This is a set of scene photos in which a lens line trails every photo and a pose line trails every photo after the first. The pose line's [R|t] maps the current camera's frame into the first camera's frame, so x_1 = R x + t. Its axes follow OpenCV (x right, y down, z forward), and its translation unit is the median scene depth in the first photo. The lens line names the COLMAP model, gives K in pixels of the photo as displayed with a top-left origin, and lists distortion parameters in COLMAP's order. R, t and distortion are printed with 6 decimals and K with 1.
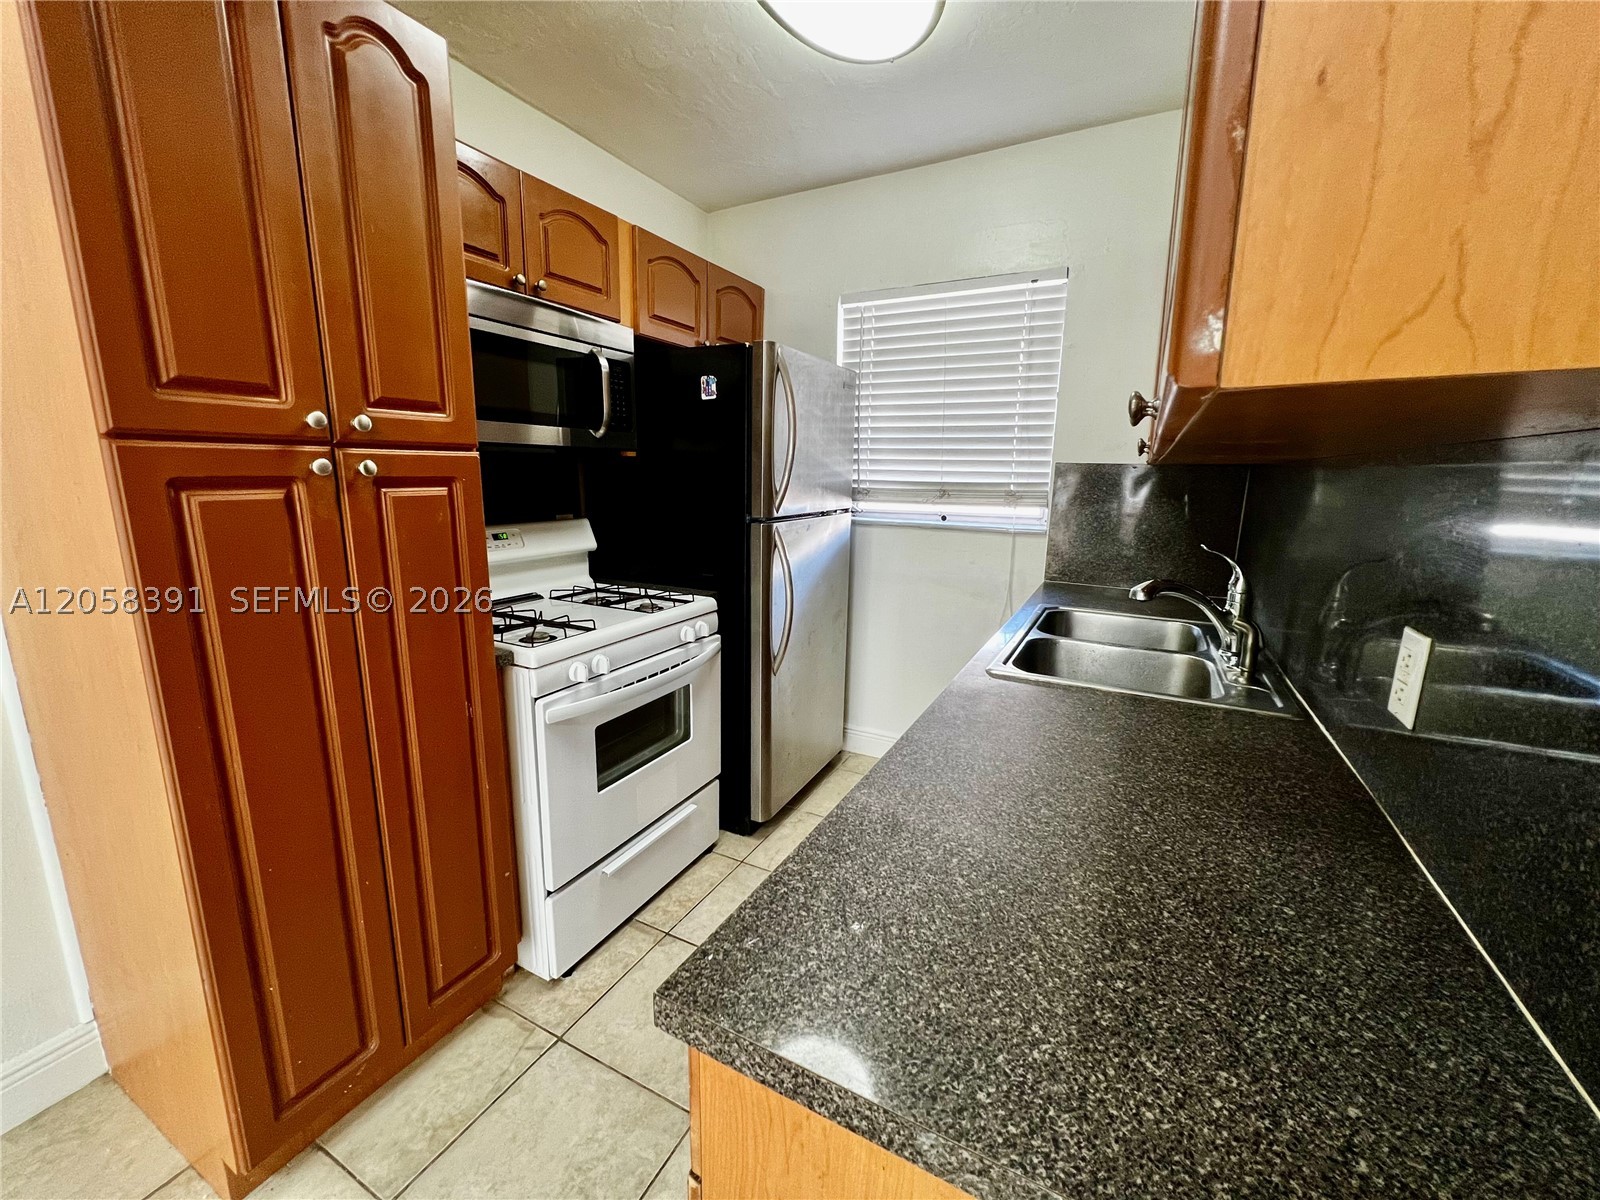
lens RADIAL K [[640.8, 0, 799.0], [0, 640.8, 597.6], [0, 0, 1]] dist [-0.004006, 0.001251]
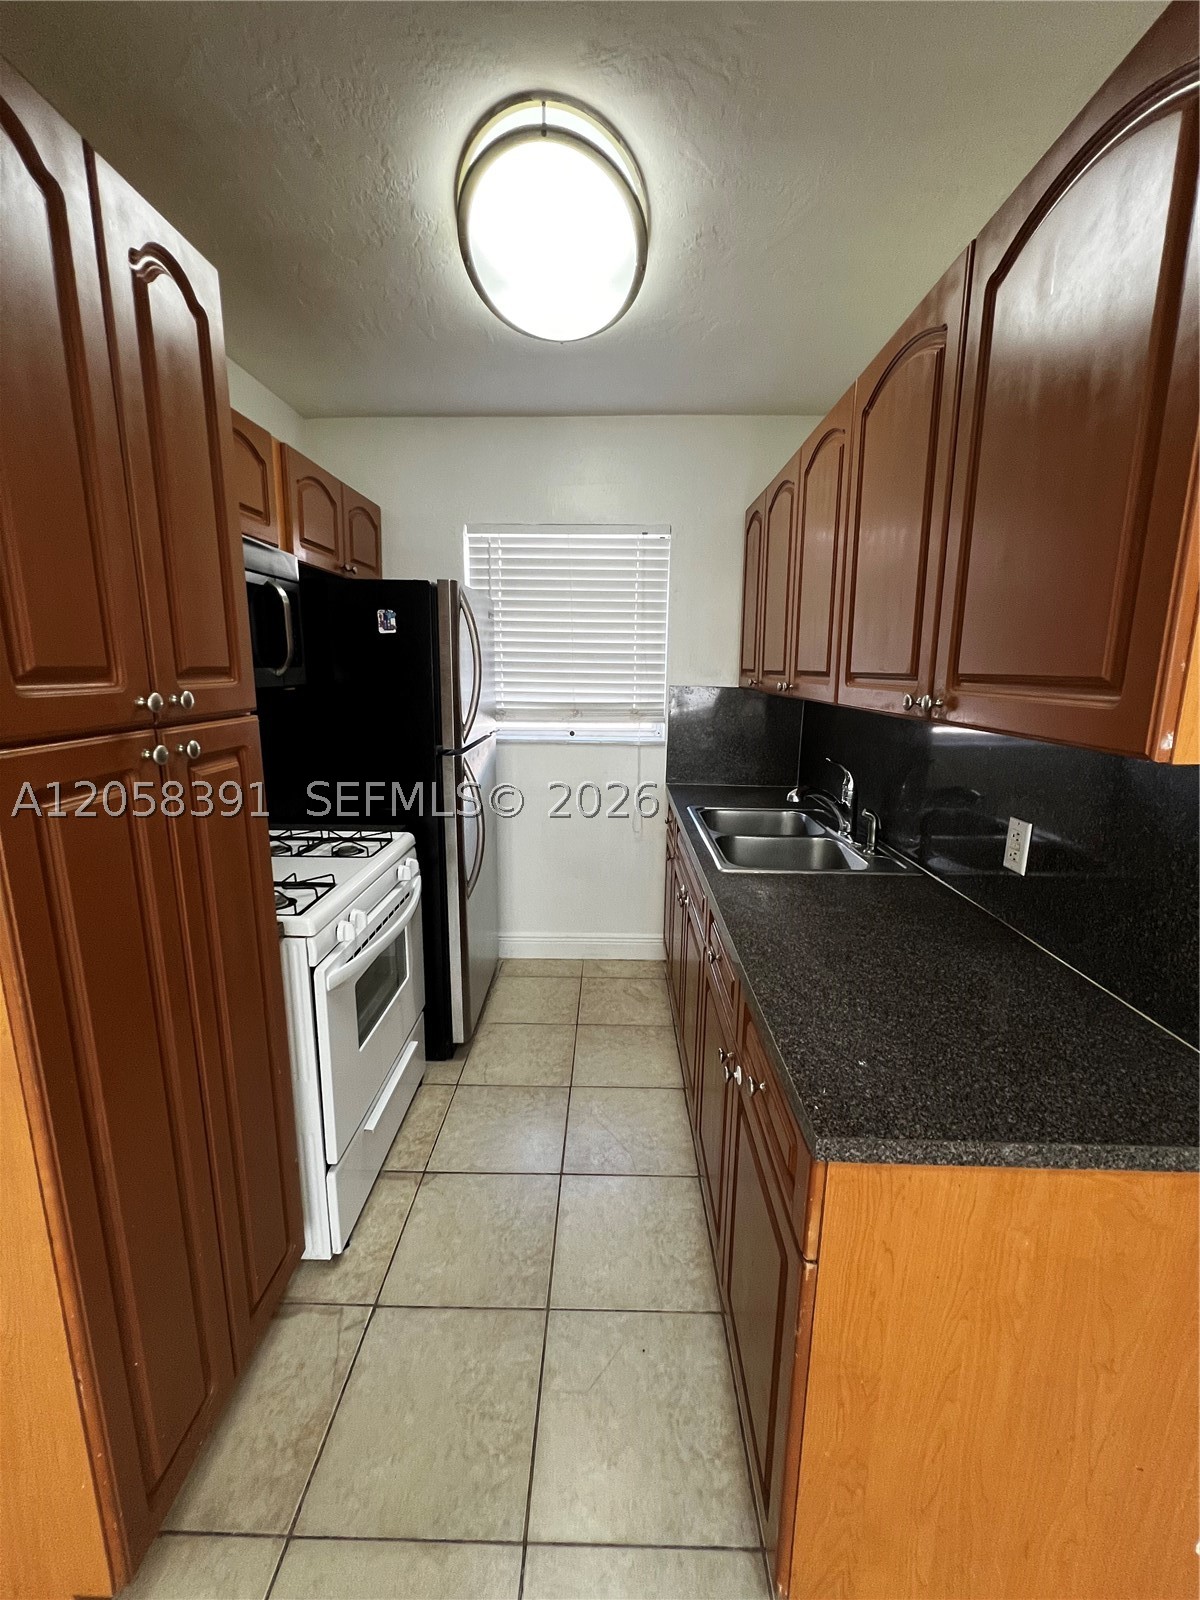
lens RADIAL K [[640.8, 0, 601.5], [0, 640.8, 795.7], [0, 0, 1]] dist [-0.004006, 0.001251]
pose [[0.894409, -0.093243, 0.437422, -0.313634], [0.088844, 0.995577, 0.030559, -0.064046], [-0.438337, 0.011530, 0.898737, -0.029049]]
